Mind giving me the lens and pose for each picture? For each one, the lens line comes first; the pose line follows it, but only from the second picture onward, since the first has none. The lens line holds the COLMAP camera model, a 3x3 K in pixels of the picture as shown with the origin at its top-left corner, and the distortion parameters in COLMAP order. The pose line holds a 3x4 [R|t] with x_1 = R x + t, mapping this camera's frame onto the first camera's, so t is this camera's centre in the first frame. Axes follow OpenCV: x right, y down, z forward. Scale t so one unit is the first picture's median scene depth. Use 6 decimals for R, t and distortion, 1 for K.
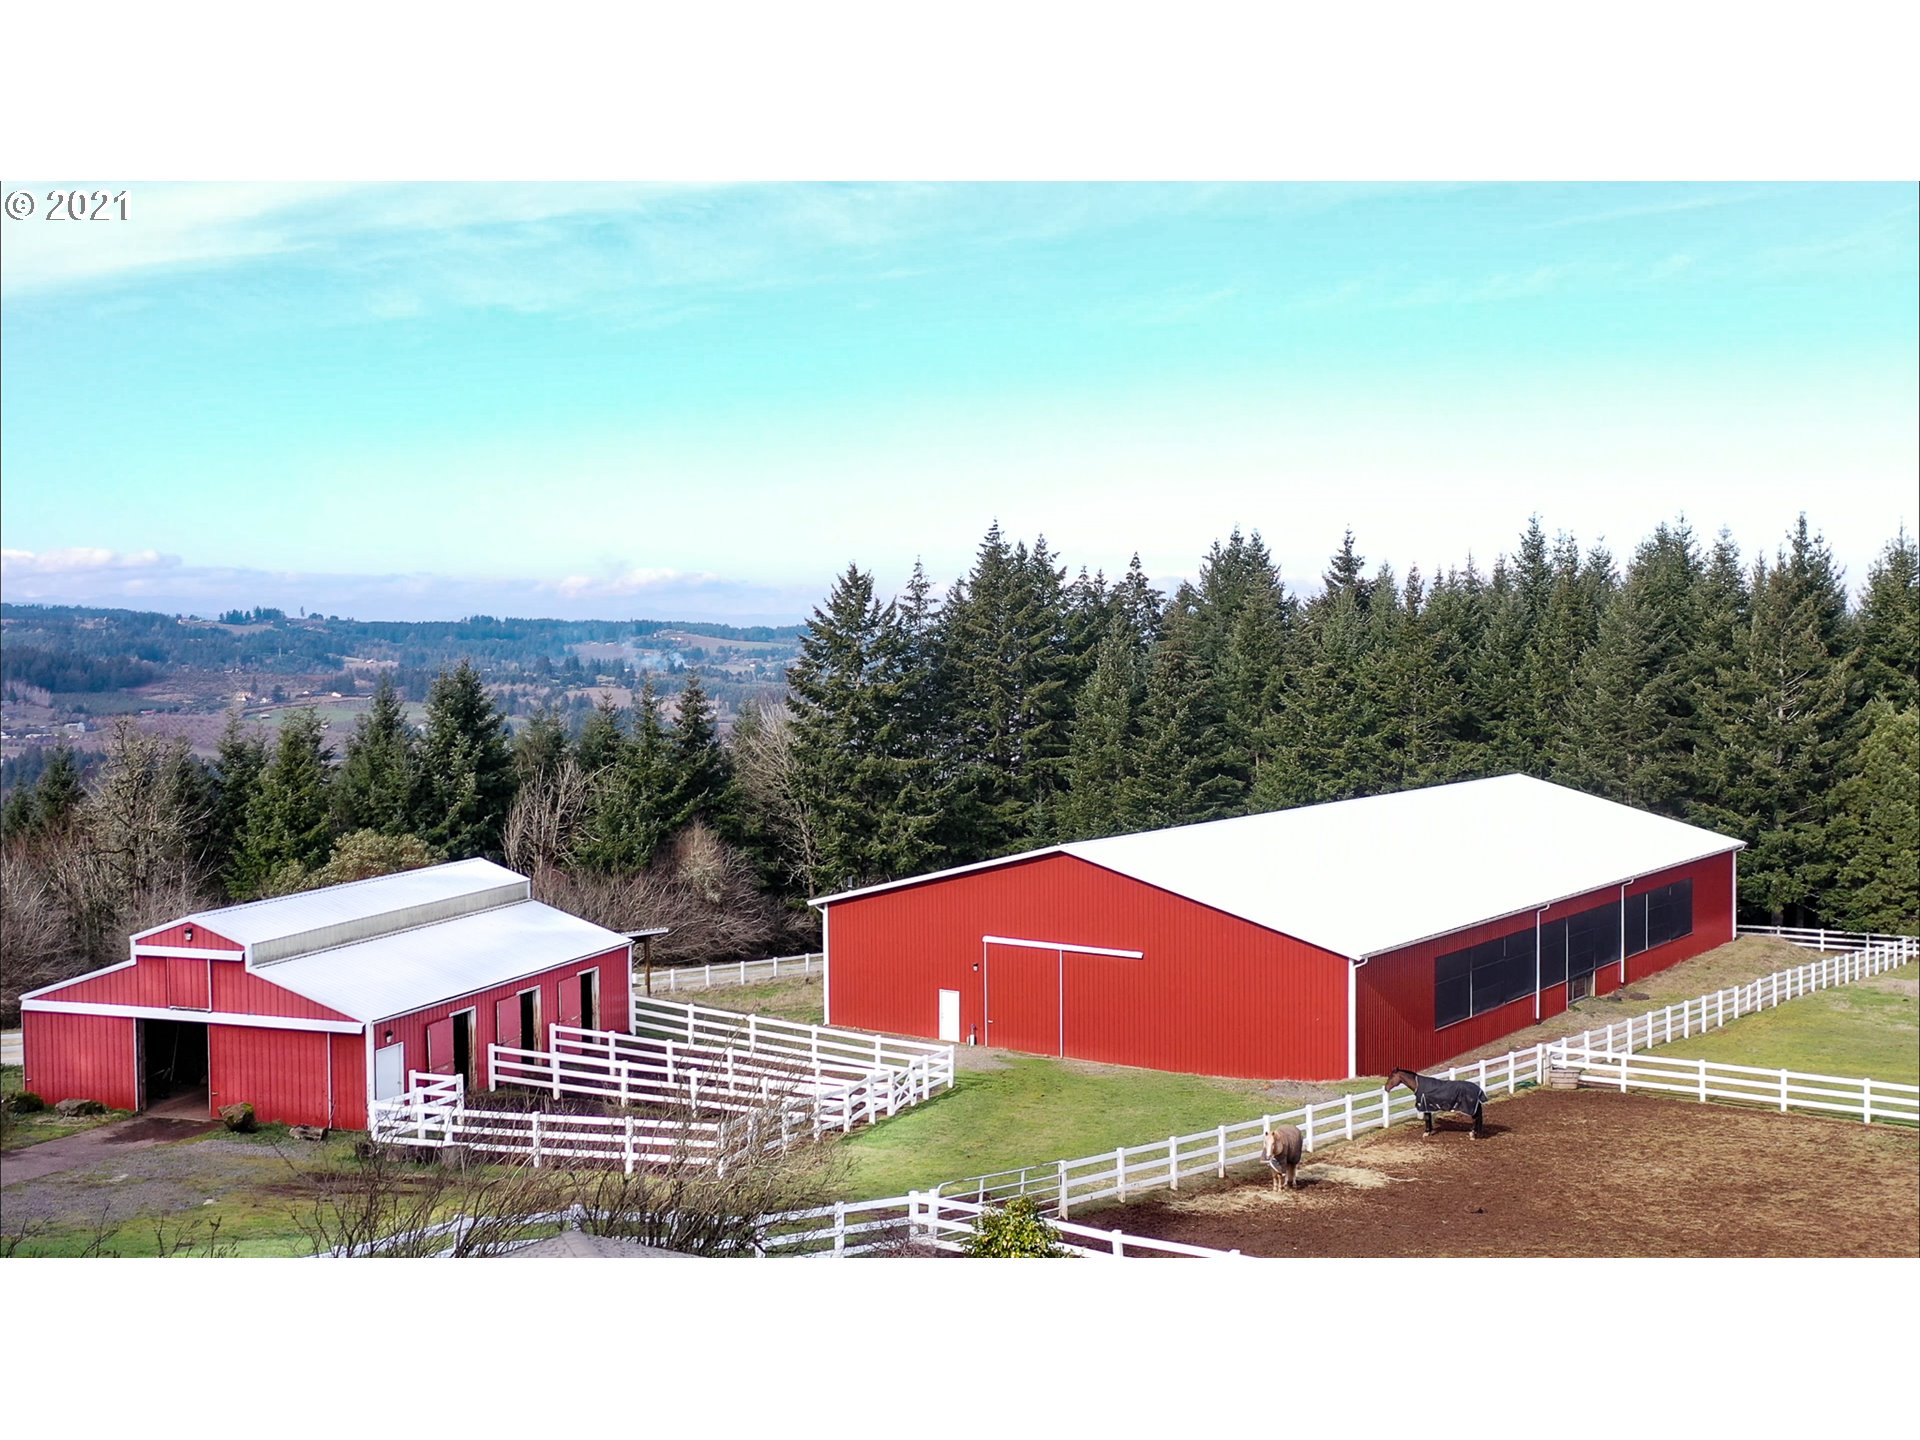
lens RADIAL K [[2068.2, 0, 960.8], [0, 2068.2, 719.0], [0, 0, 1]] dist [0.000903, 0.000000]
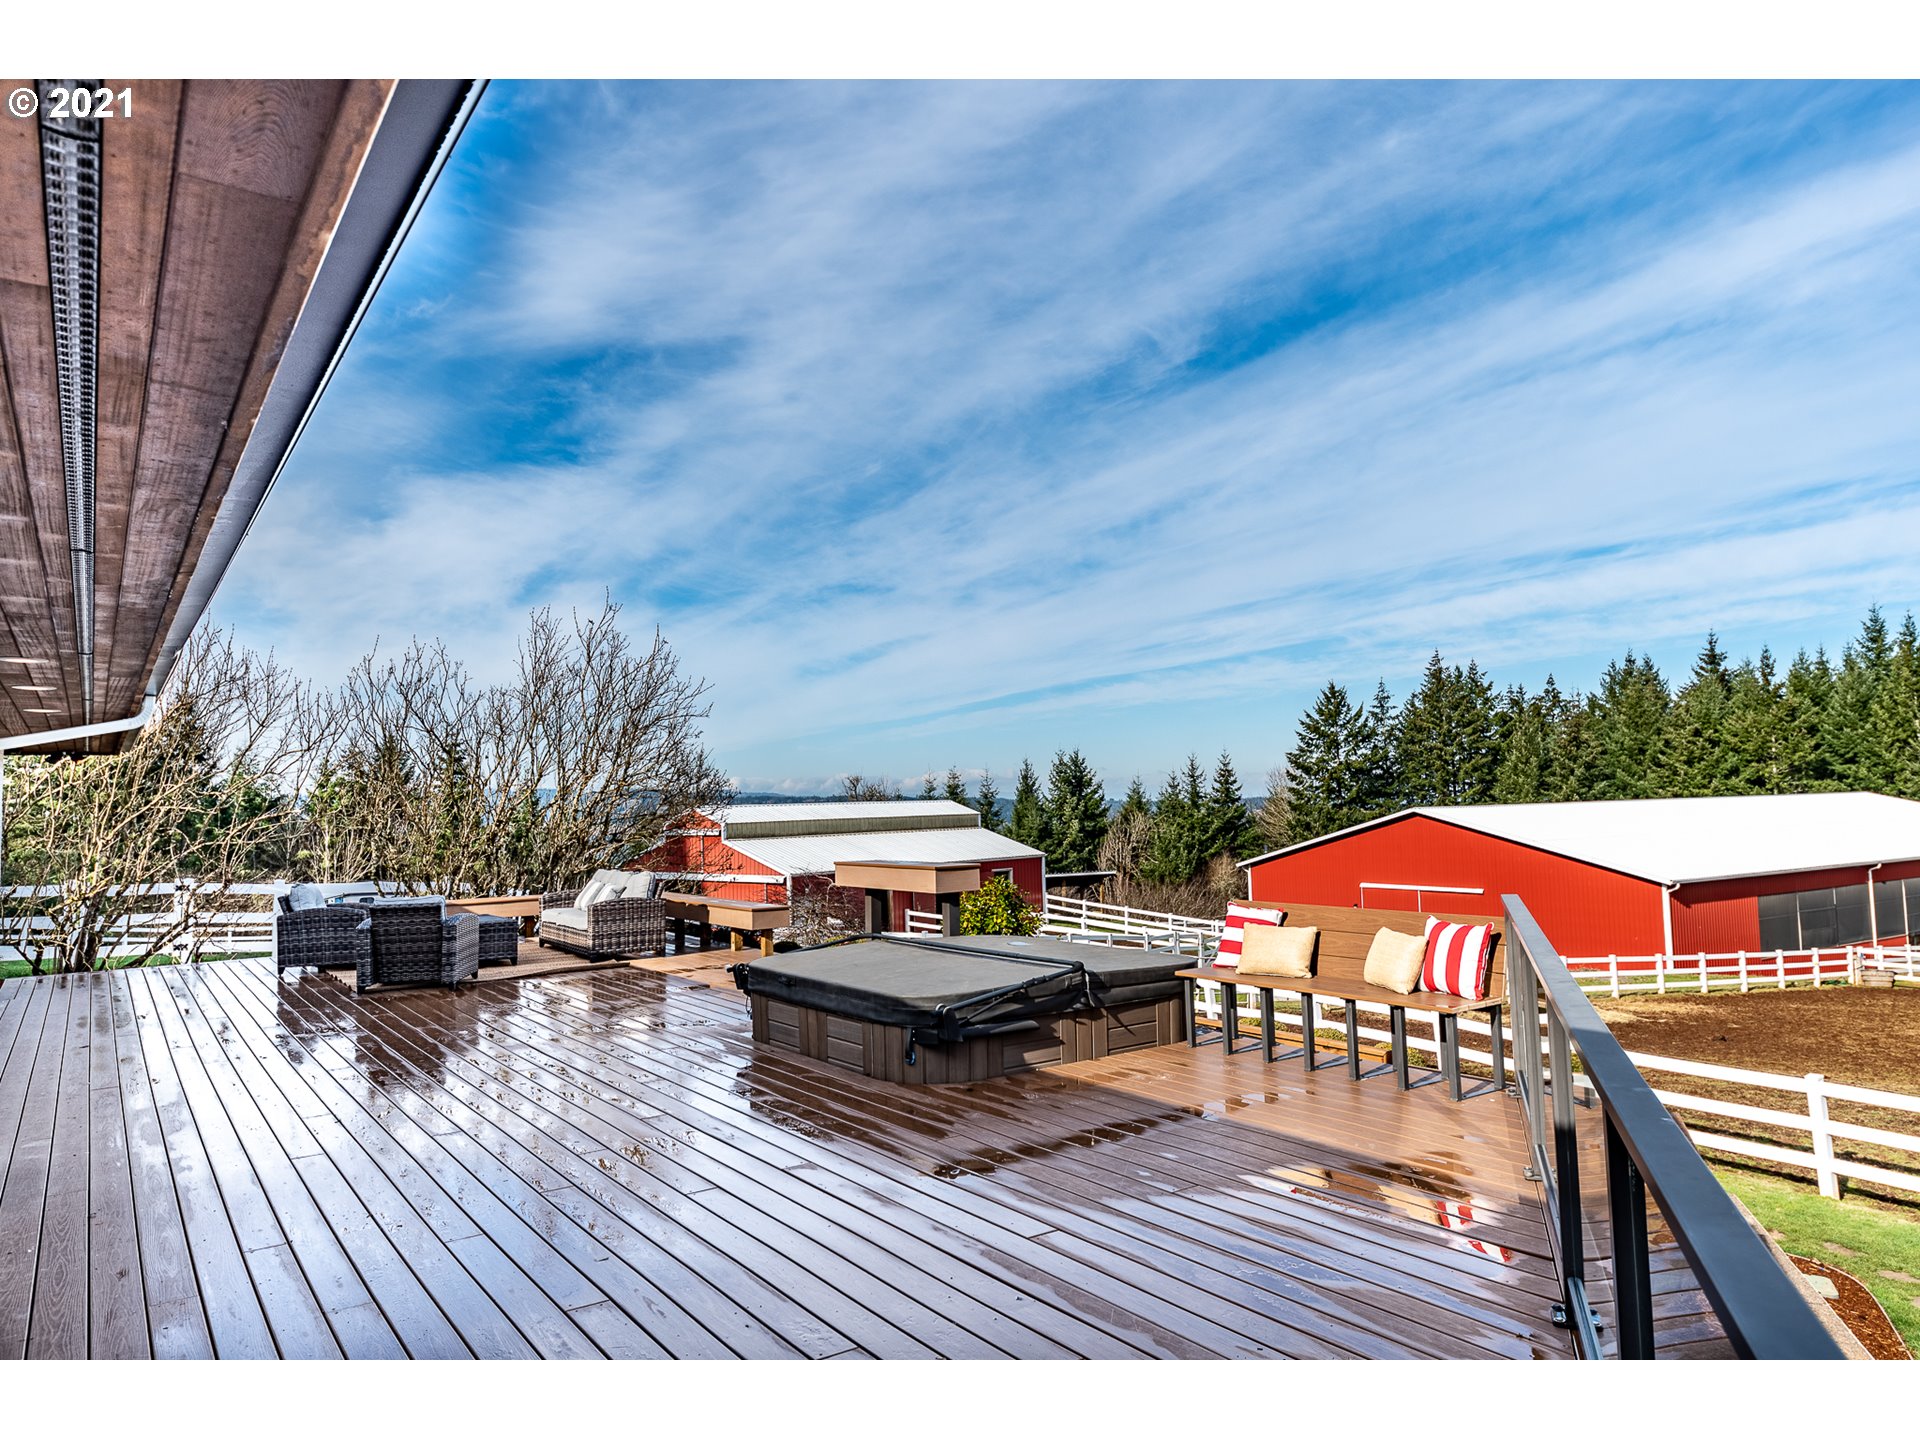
lens RADIAL K [[1236.3, 0, 957.9], [0, 1236.3, 721.5], [0, 0, 1]] dist [-0.005786, -0.003518]
pose [[0.923897, -0.044989, -0.379987, 0.039031], [0.009518, 0.995459, -0.094717, 0.037810], [0.382522, 0.083892, 0.920130, 0.087605]]
